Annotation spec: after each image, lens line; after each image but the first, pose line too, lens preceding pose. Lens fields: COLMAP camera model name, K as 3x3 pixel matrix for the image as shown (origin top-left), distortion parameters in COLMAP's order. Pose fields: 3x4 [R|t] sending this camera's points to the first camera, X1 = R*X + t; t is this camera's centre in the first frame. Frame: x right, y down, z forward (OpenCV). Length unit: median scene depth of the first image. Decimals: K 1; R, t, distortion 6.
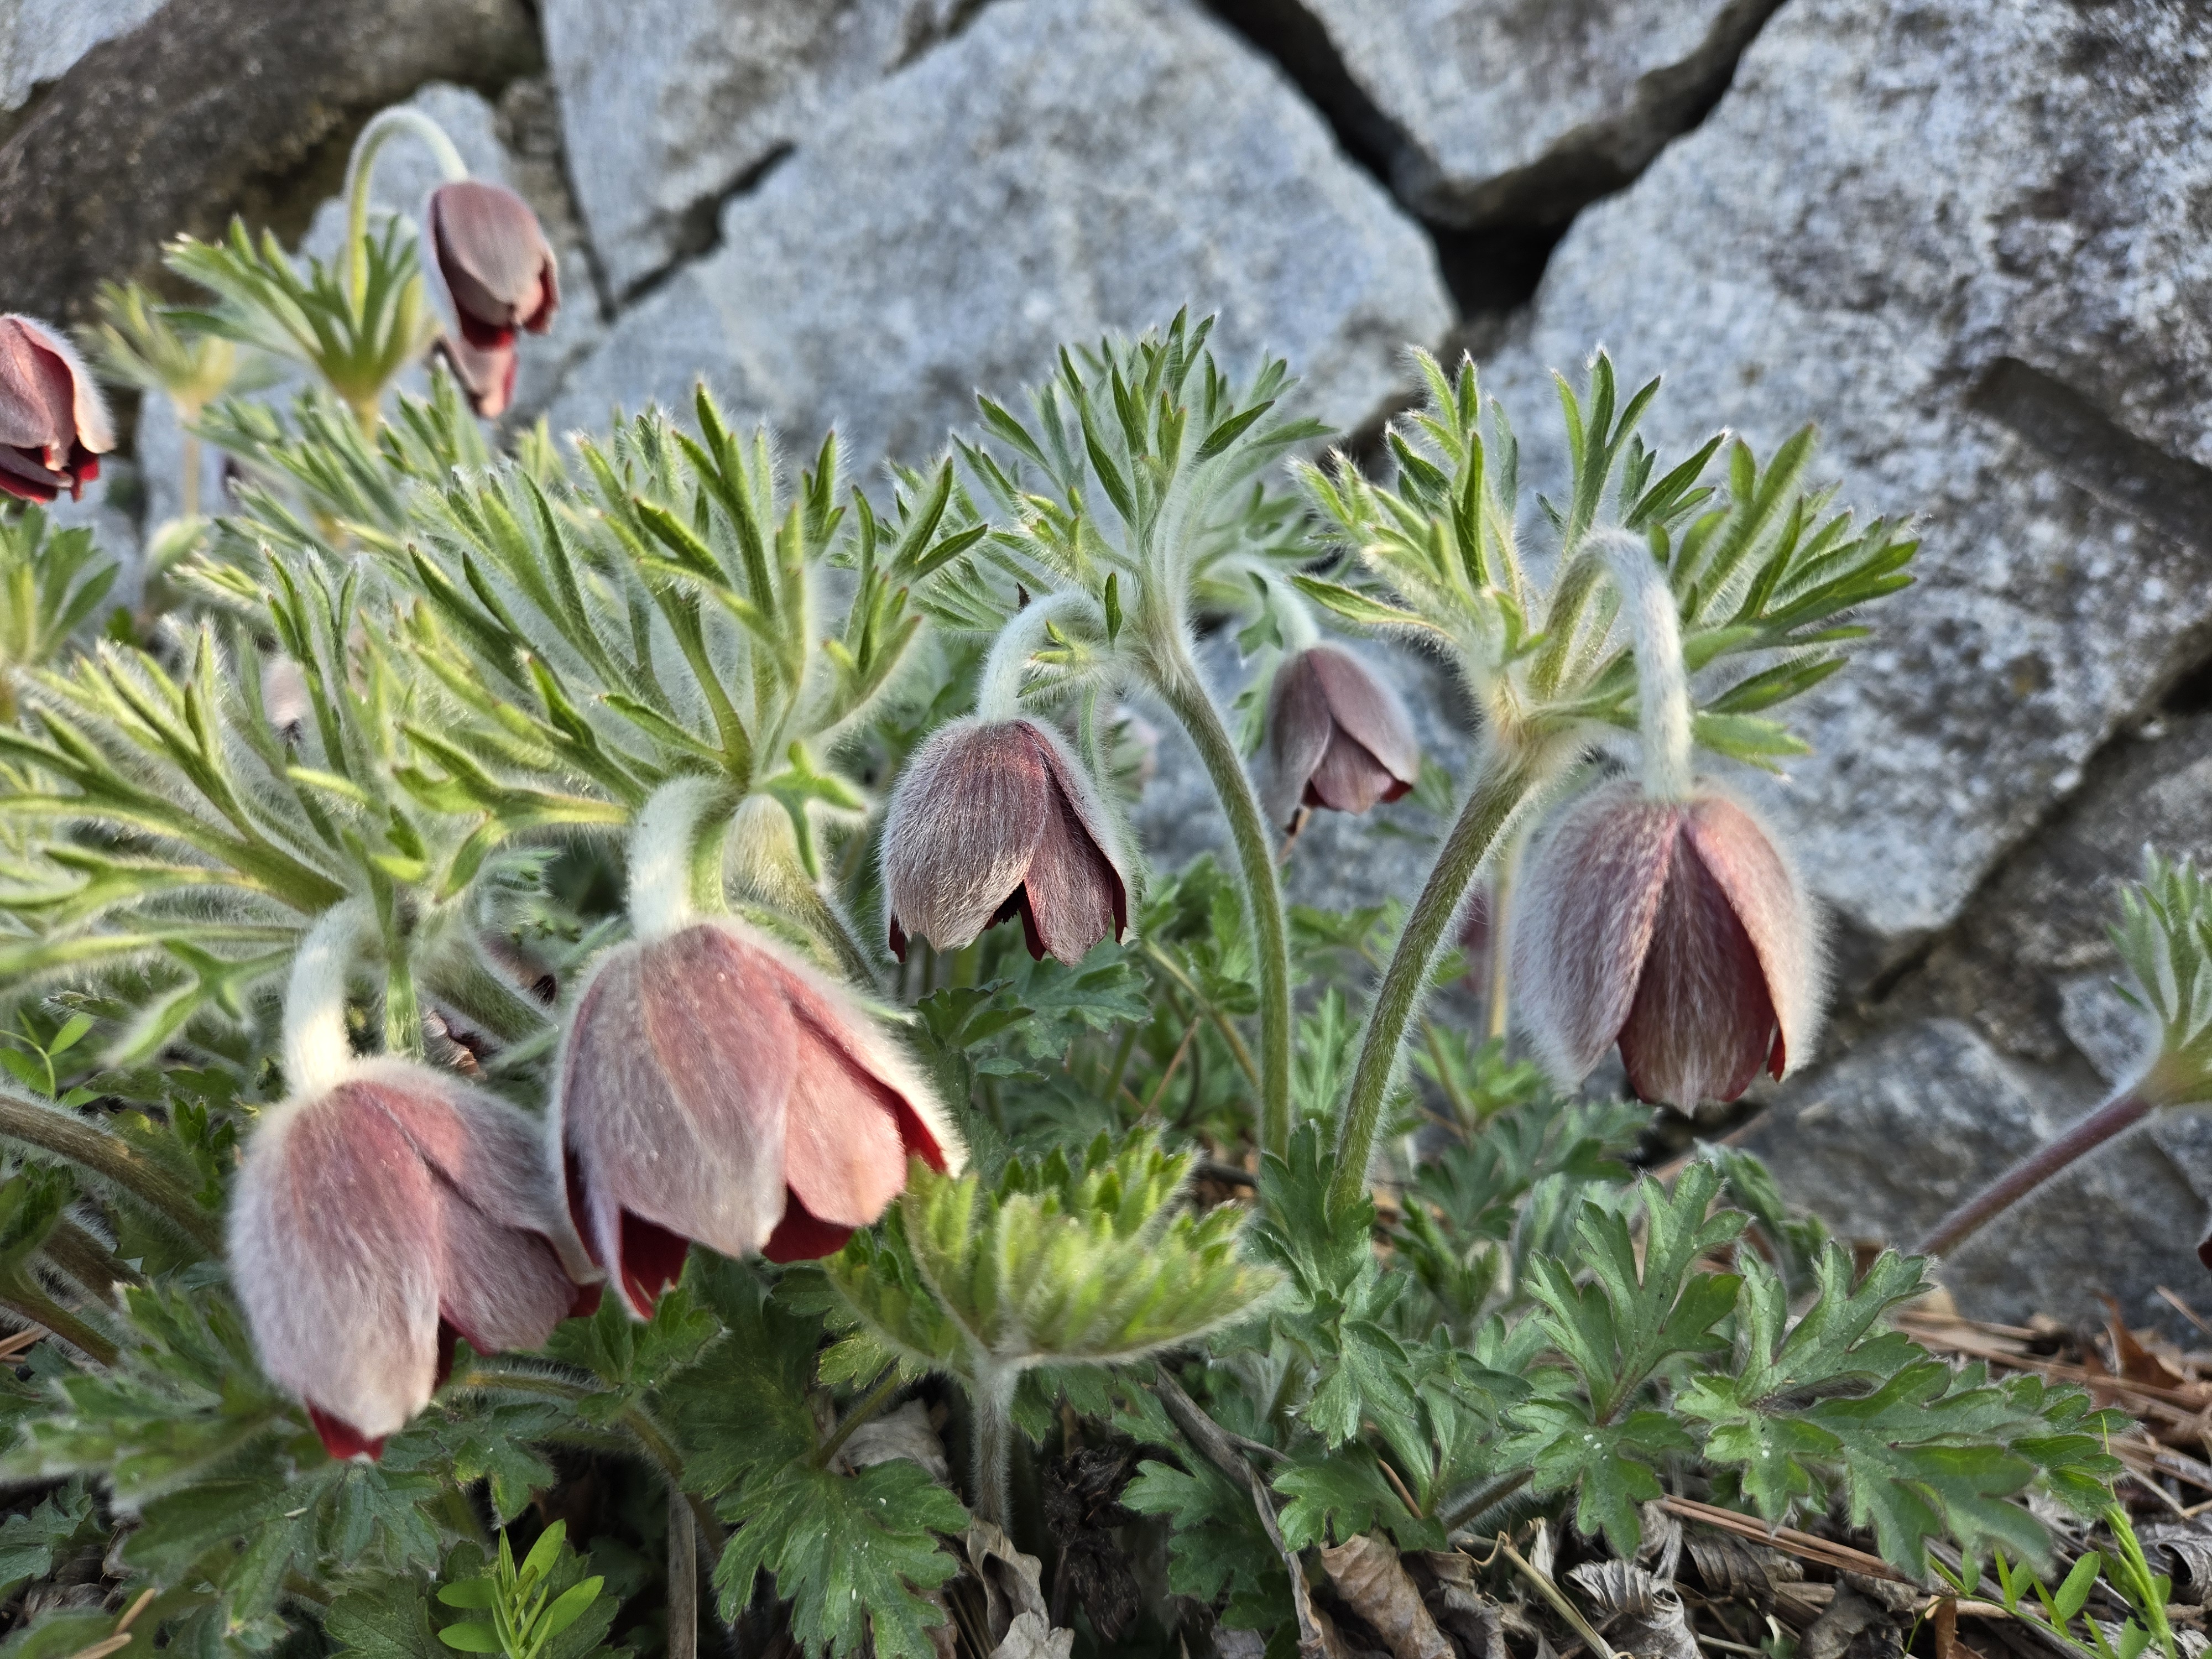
lens RADIAL K [[1537.3, 0, 1109.4], [0, 1537.3, 833.5], [0, 0, 1]] dist [-0.000002, -0.013138]
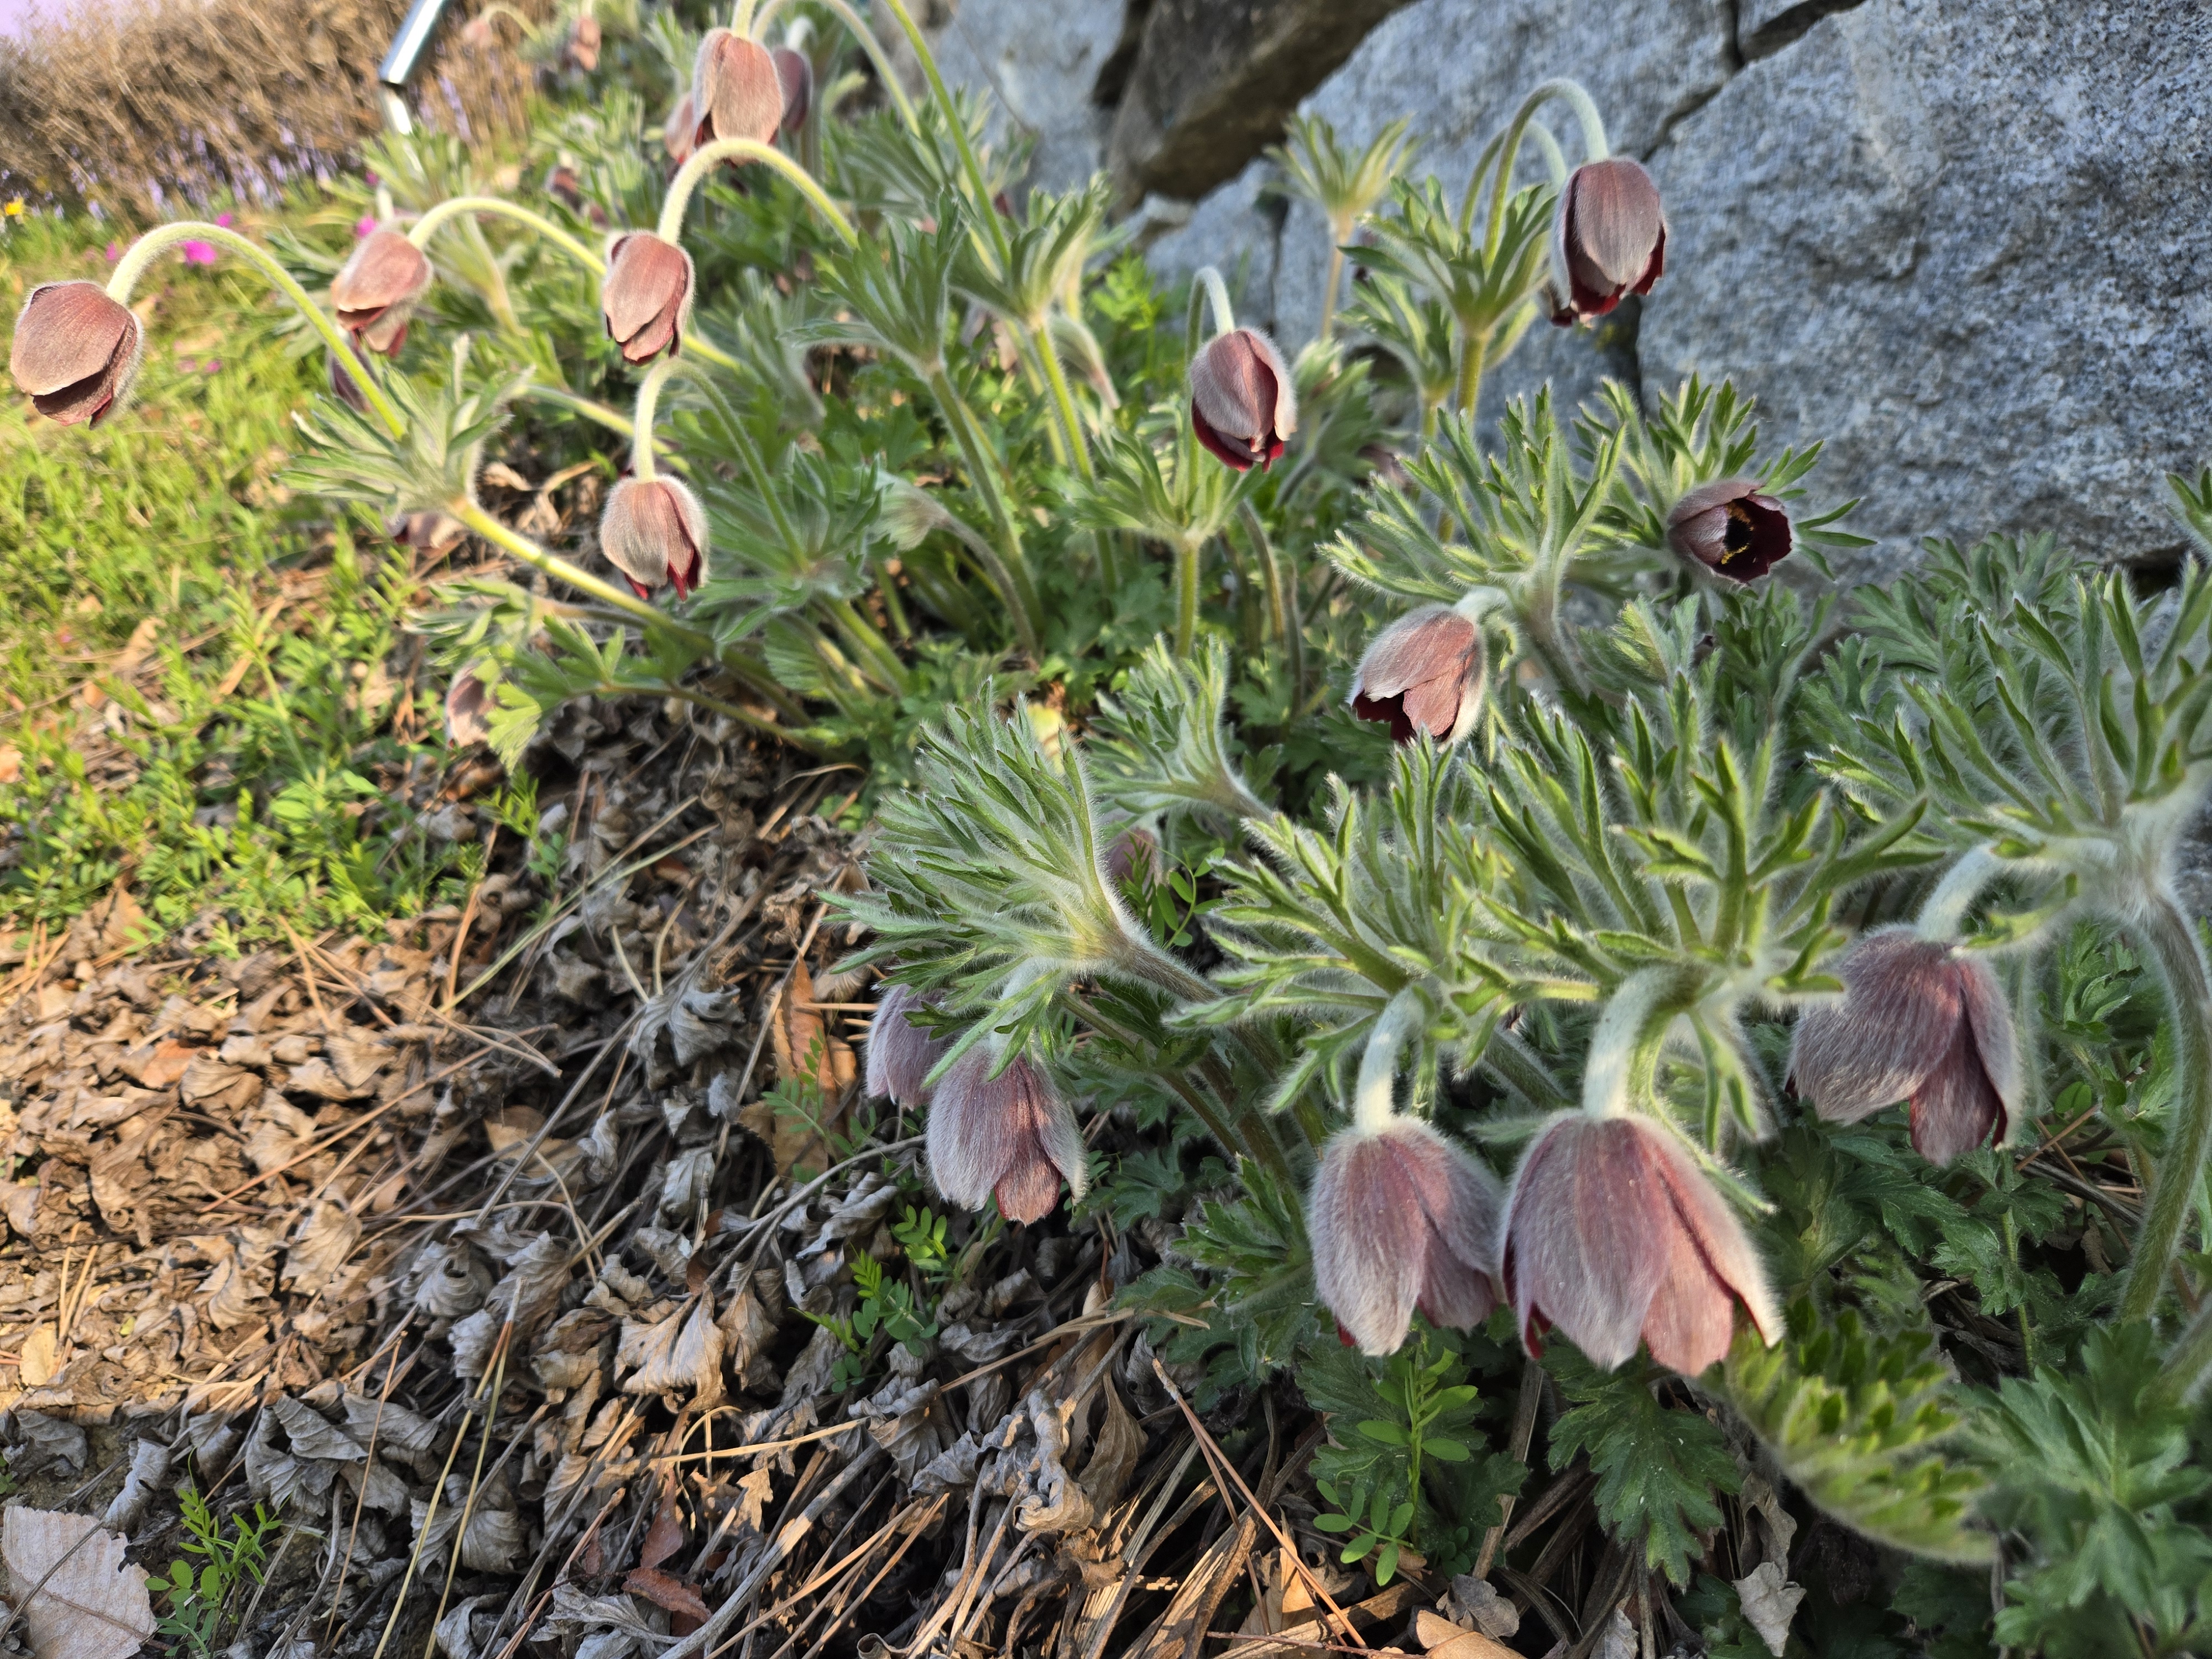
lens RADIAL K [[1537.3, 0, 1109.5], [0, 1537.3, 828.1], [0, 0, 1]] dist [-0.000002, -0.013138]
pose [[0.799032, 0.270557, -0.536979, 0.039117], [-0.117314, 0.946032, 0.302094, -0.550001], [0.589733, -0.178387, 0.787650, -0.343187]]
